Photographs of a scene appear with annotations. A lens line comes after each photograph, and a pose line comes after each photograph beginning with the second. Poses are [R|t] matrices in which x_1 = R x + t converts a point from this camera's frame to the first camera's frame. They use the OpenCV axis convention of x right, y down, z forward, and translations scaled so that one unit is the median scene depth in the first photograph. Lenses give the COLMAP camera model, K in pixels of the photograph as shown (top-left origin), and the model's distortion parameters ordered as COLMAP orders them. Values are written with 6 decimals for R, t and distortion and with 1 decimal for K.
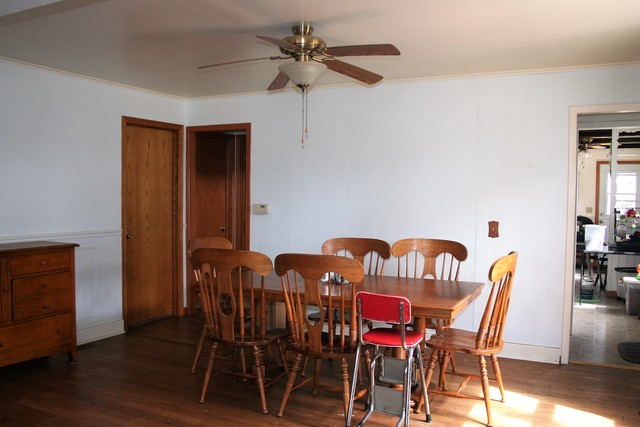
lens RADIAL K [[549.1, 0, 320.0], [0, 549.1, 213.5], [0, 0, 1]] dist [-0.101905, -0.000646]
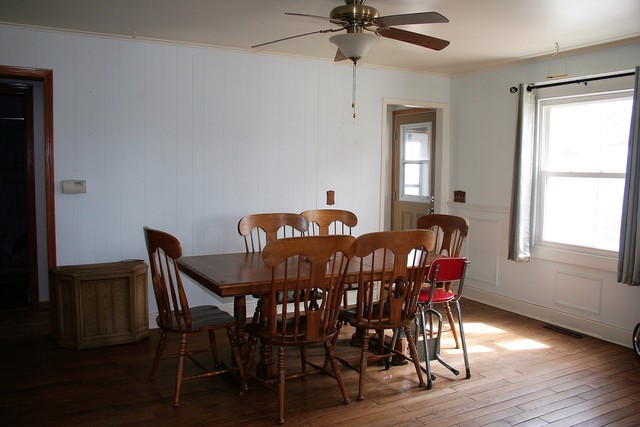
lens RADIAL K [[549.1, 0, 320.0], [0, 549.1, 213.5], [0, 0, 1]] dist [-0.101905, -0.000646]
pose [[0.545572, -0.073221, 0.834859, -0.706099], [0.016699, 0.996928, 0.076523, -0.028791], [-0.837898, -0.027807, 0.545119, 0.416393]]
